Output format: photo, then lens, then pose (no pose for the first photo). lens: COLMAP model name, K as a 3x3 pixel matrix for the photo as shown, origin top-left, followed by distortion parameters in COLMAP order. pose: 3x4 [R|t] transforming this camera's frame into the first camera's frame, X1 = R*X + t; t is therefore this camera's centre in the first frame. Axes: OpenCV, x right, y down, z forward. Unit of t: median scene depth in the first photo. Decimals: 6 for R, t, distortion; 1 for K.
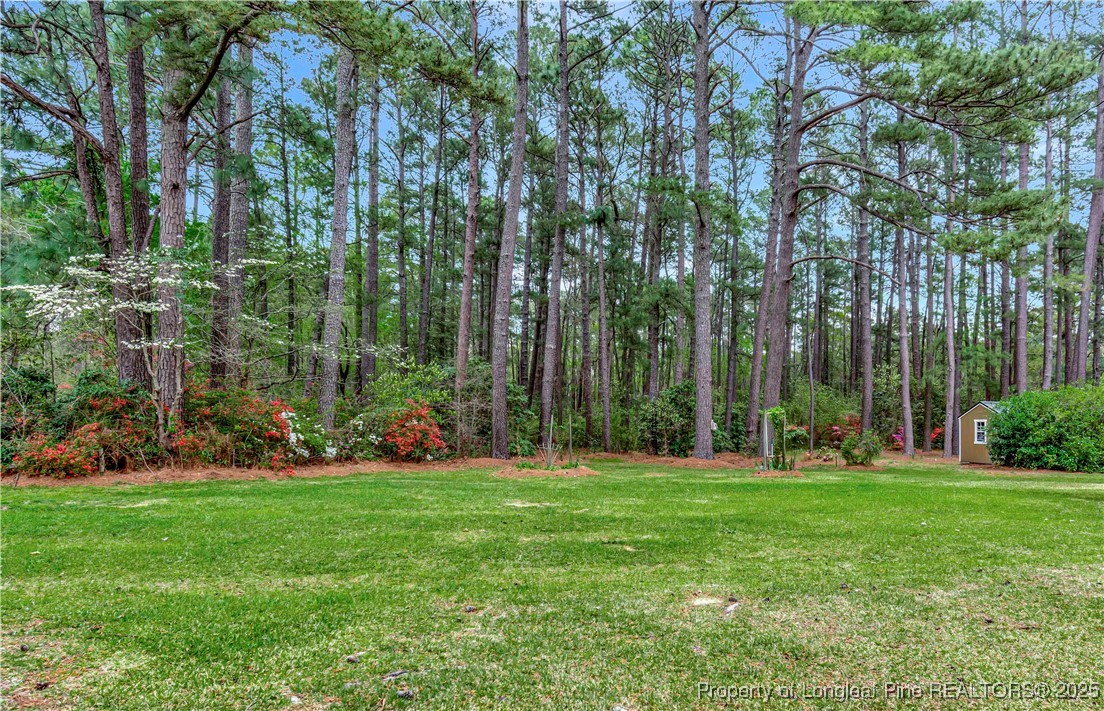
lens RADIAL K [[679.3, 0, 600.8], [0, 679.3, 408.3], [0, 0, 1]] dist [0.002981, 0.000364]
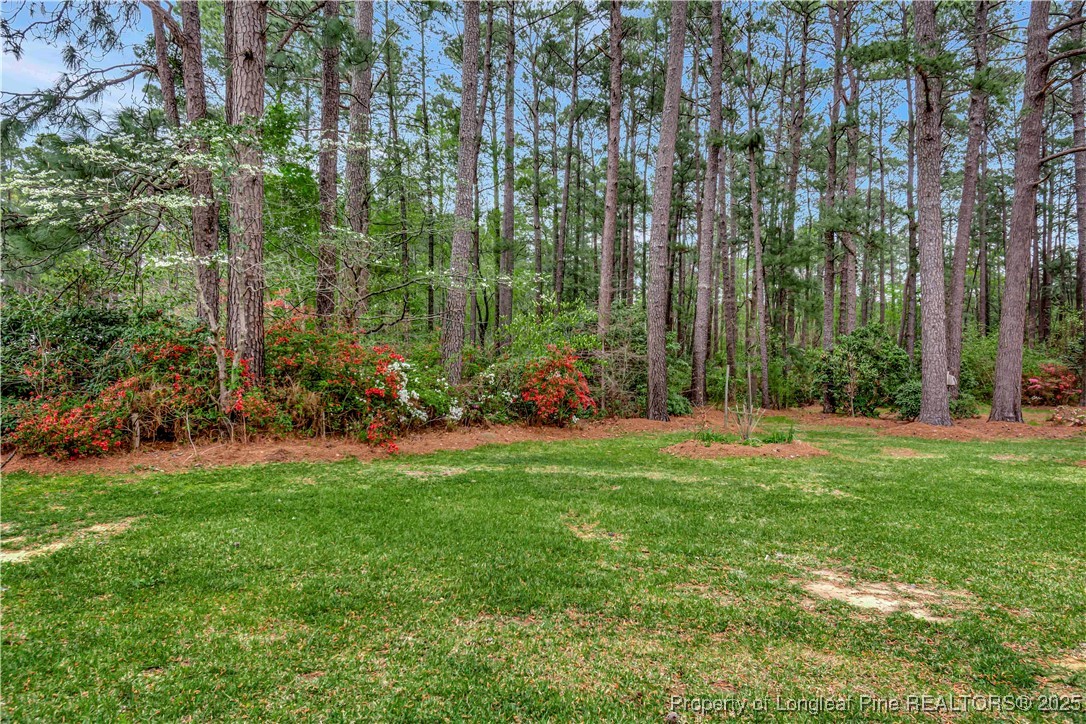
lens RADIAL K [[653.1, 0, 542.9], [0, 653.1, 362.2], [0, 0, 1]] dist [-0.000298, -0.000100]
pose [[0.962367, -0.004114, -0.271723, -0.089509], [0.005266, 0.999980, 0.003513, 0.003467], [0.271703, -0.004811, 0.962369, 0.283189]]
